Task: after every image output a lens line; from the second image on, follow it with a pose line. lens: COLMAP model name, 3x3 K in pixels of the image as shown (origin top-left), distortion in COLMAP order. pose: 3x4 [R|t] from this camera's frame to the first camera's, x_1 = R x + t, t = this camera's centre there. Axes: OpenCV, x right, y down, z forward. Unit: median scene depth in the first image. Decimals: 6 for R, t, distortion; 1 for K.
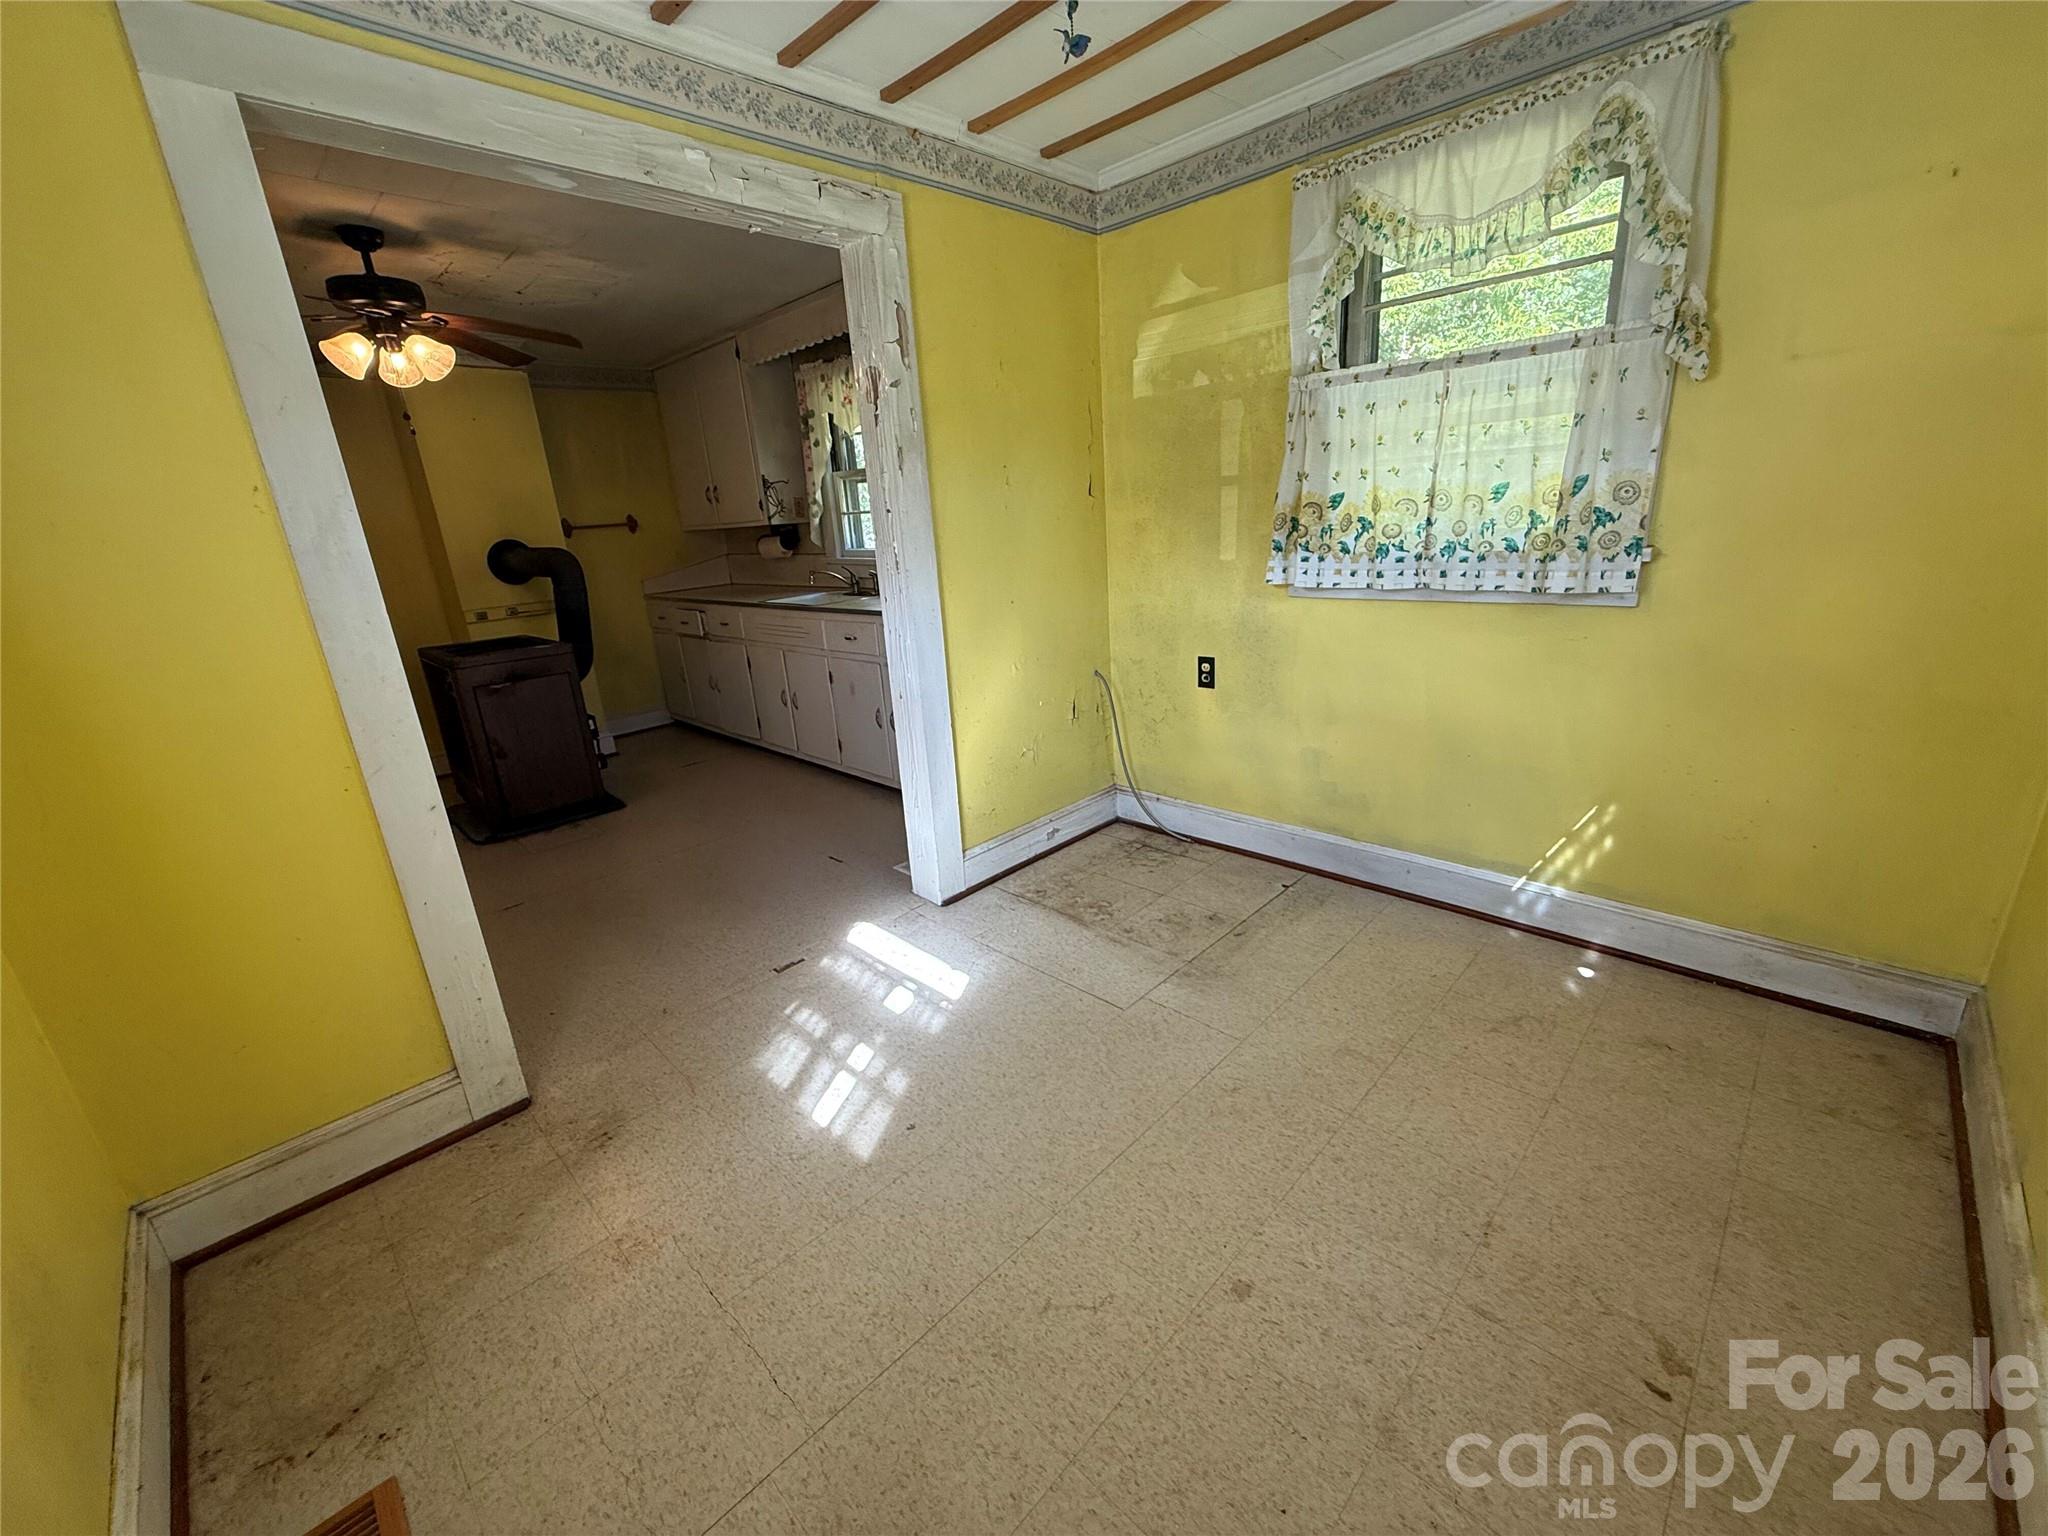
lens RADIAL K [[813.4, 0, 1019.4], [0, 813.4, 774.0], [0, 0, 1]] dist [-0.004504, 0.001123]
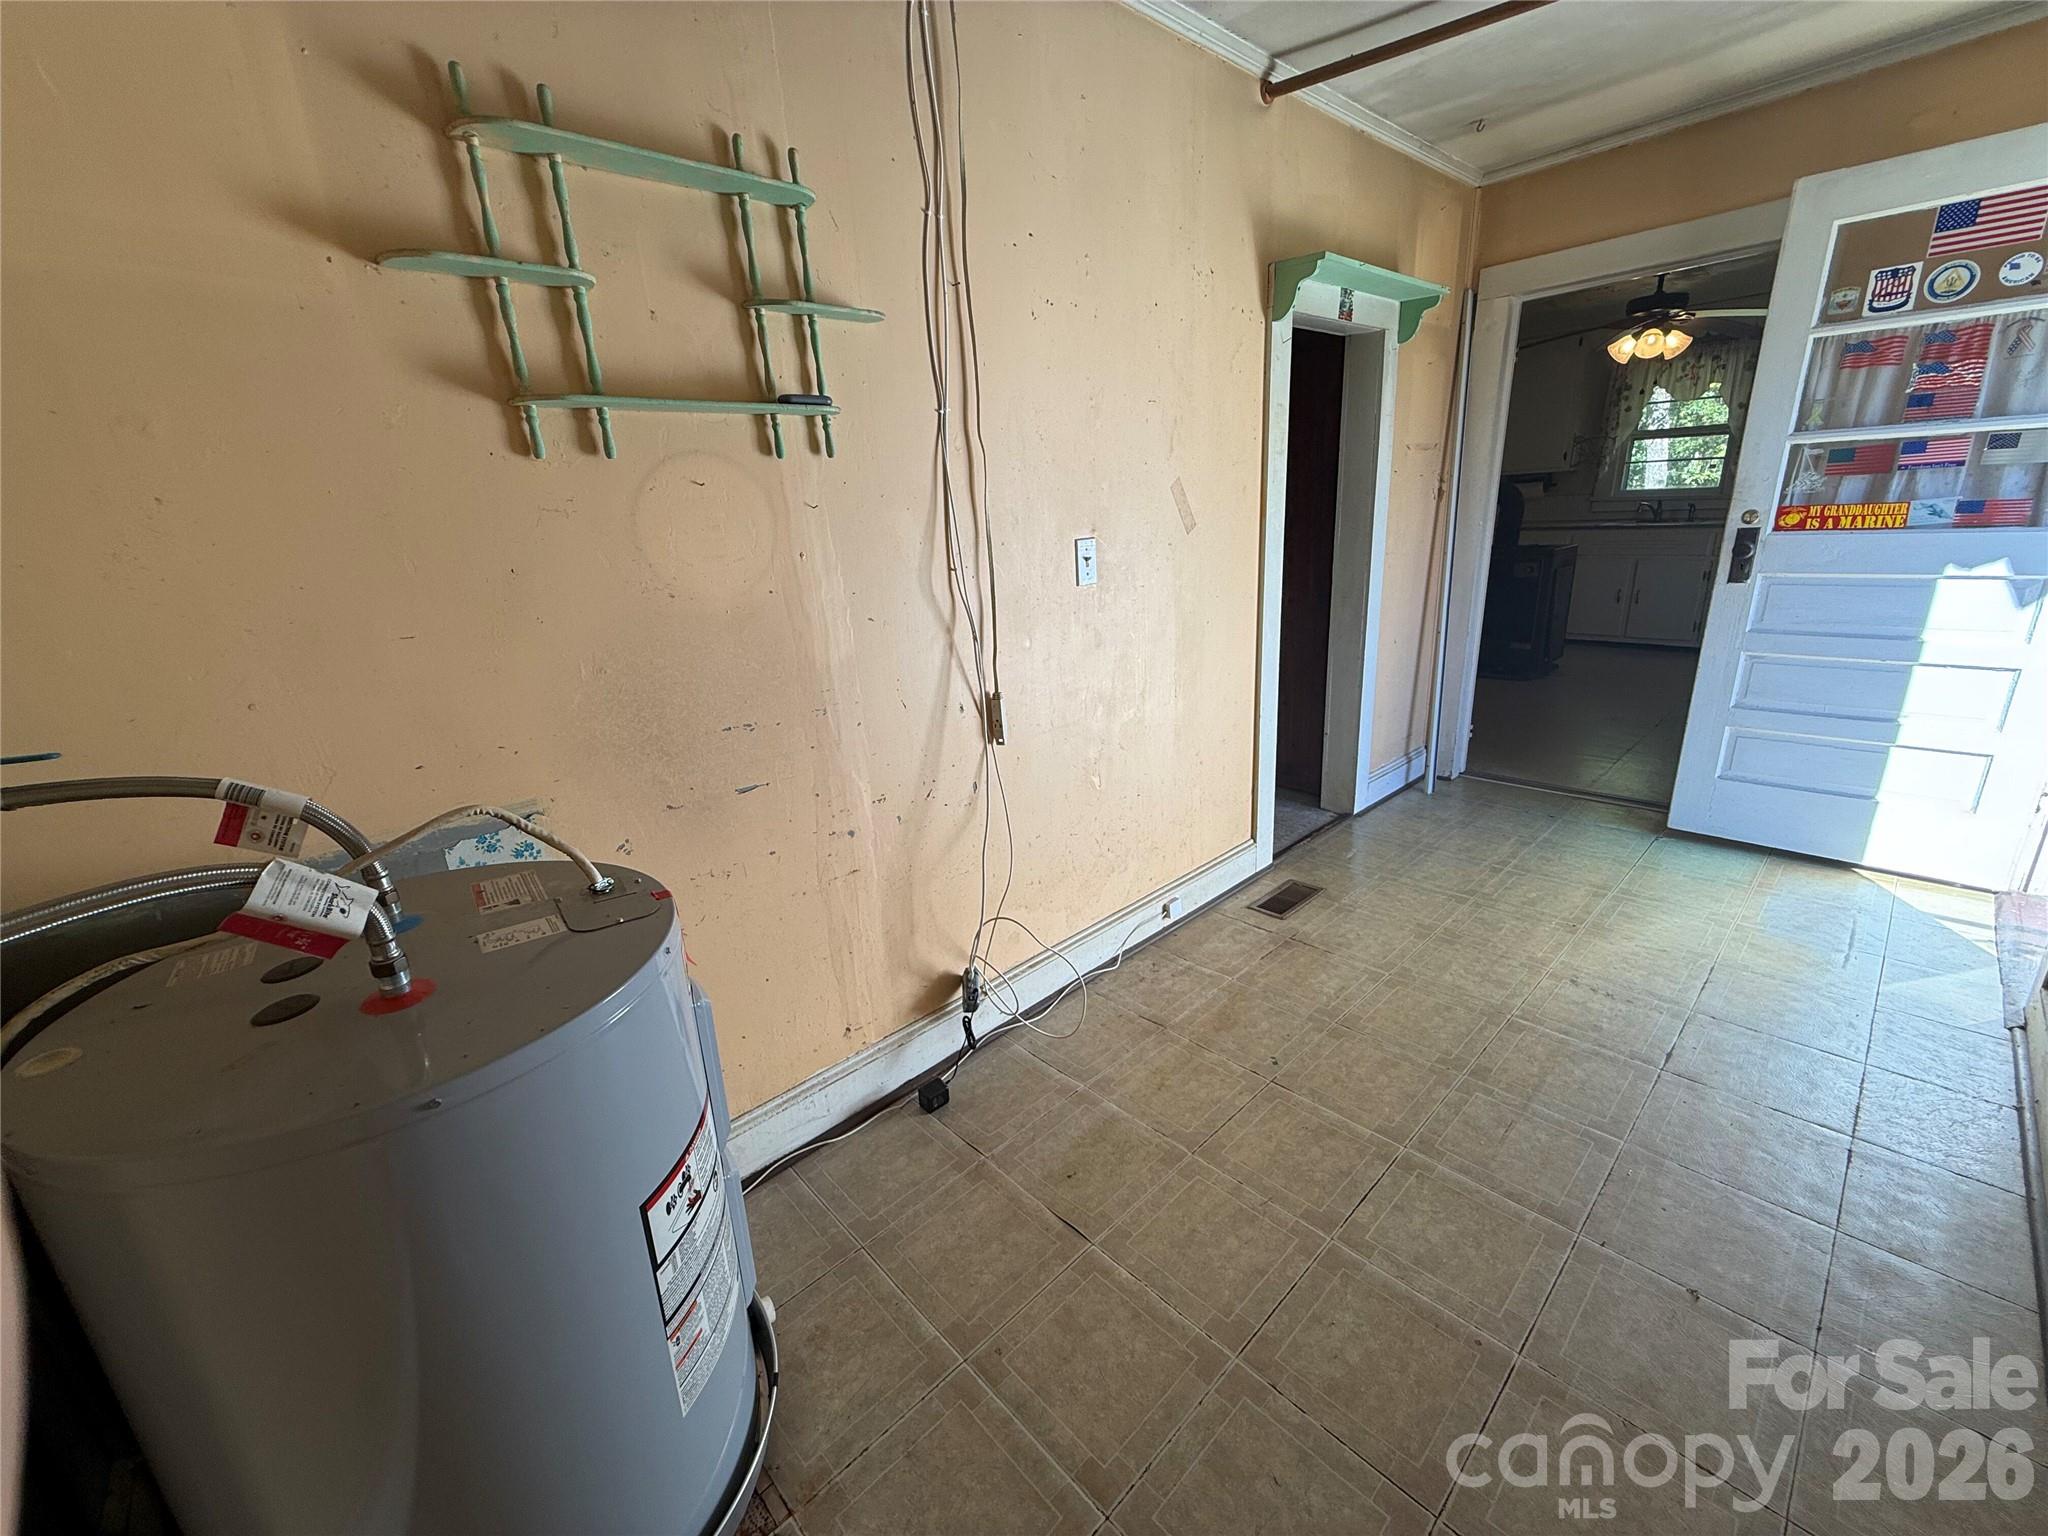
lens RADIAL K [[813.4, 0, 1019.4], [0, 813.4, 774.0], [0, 0, 1]] dist [-0.004504, 0.001123]
pose [[0.998992, 0.014236, -0.042575, -1.193791], [-0.014109, 0.999895, 0.003270, 0.208751], [0.042617, -0.002666, 0.999088, -0.391168]]
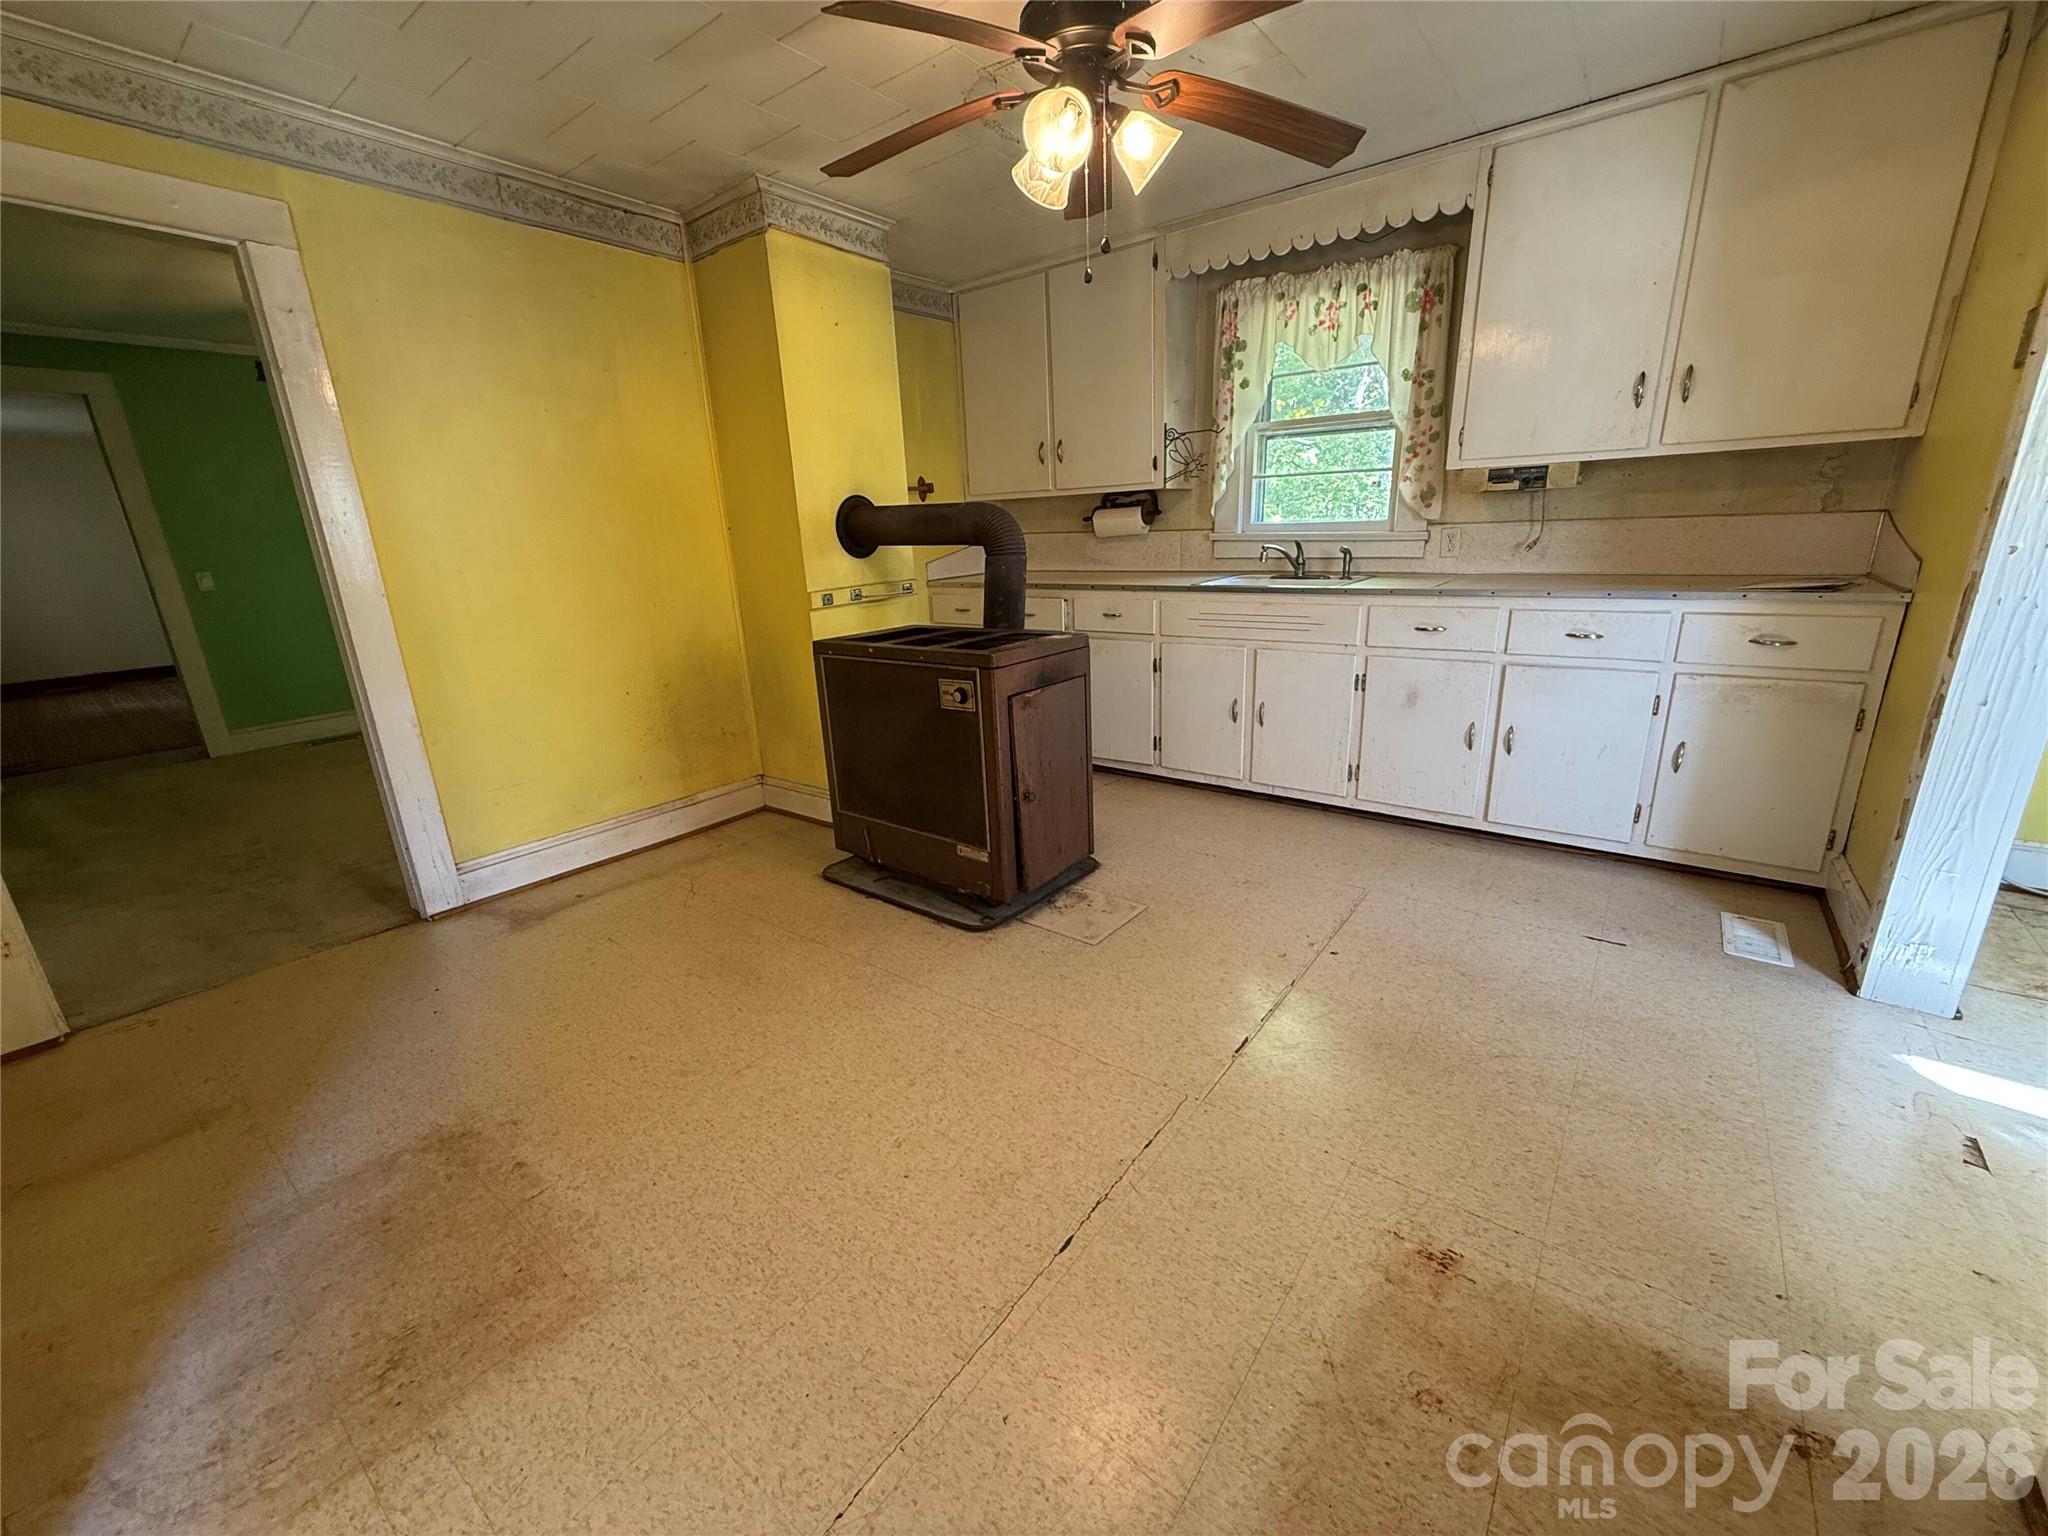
lens RADIAL K [[813.4, 0, 1019.4], [0, 813.4, 774.0], [0, 0, 1]] dist [-0.004504, 0.001123]
pose [[0.993583, -0.015544, 0.112029, -0.556312], [0.017841, 0.999650, -0.019530, -0.022537], [-0.111686, 0.021403, 0.993513, 0.259785]]
